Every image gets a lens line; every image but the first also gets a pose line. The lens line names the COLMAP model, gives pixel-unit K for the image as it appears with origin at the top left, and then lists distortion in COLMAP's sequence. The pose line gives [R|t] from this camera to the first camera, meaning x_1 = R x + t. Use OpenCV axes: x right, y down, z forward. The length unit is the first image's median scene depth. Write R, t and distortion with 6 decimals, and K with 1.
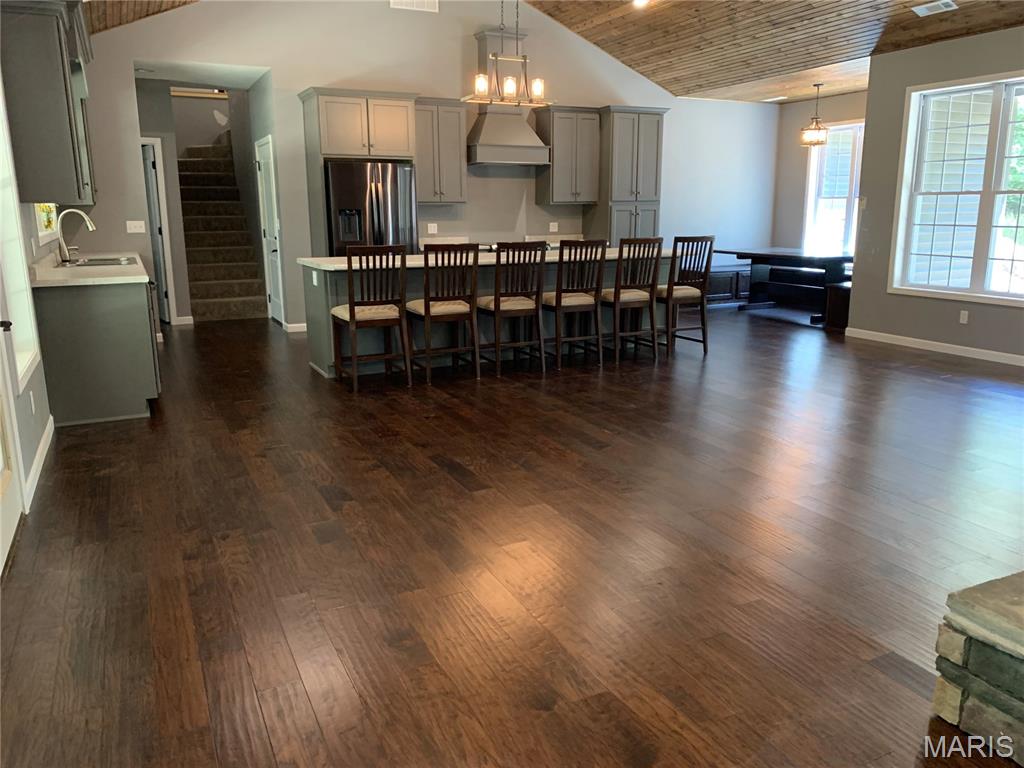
lens RADIAL K [[775.1, 0, 511.0], [0, 775.1, 380.9], [0, 0, 1]] dist [0.035141, -0.033101]
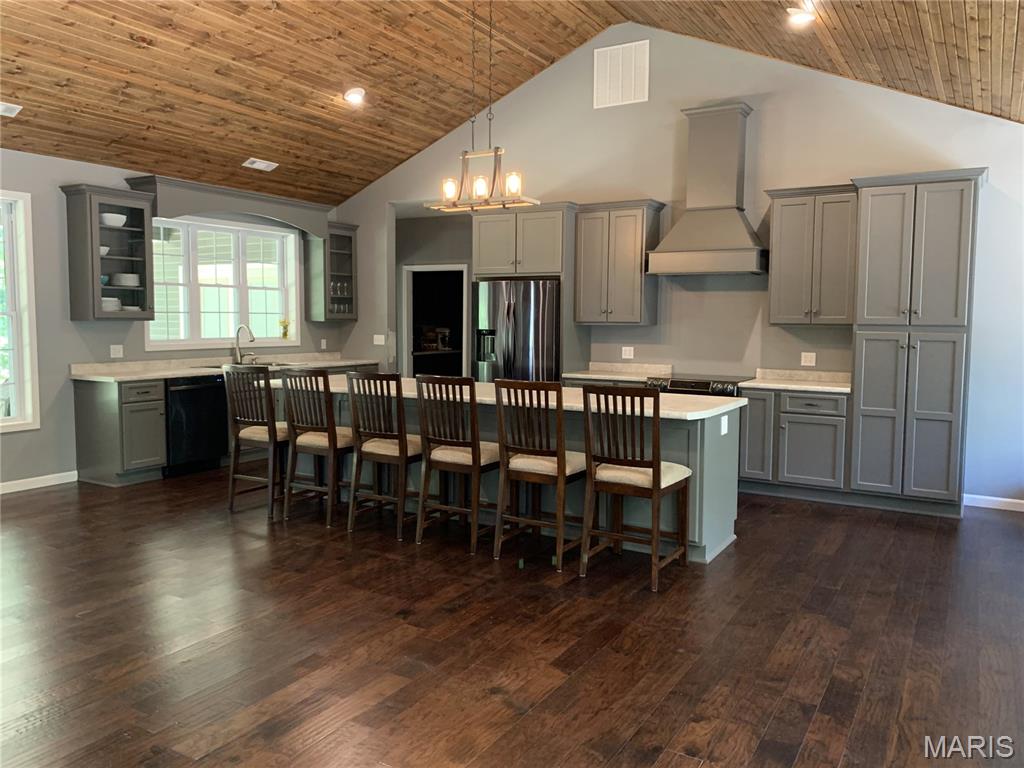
lens RADIAL K [[775.1, 0, 507.0], [0, 775.1, 372.3], [0, 0, 1]] dist [0.035141, -0.033101]
pose [[0.530782, 0.069108, -0.844686, 0.577730], [-0.196245, 0.979604, -0.043170, -0.125993], [0.824474, 0.188679, 0.533519, 0.499328]]
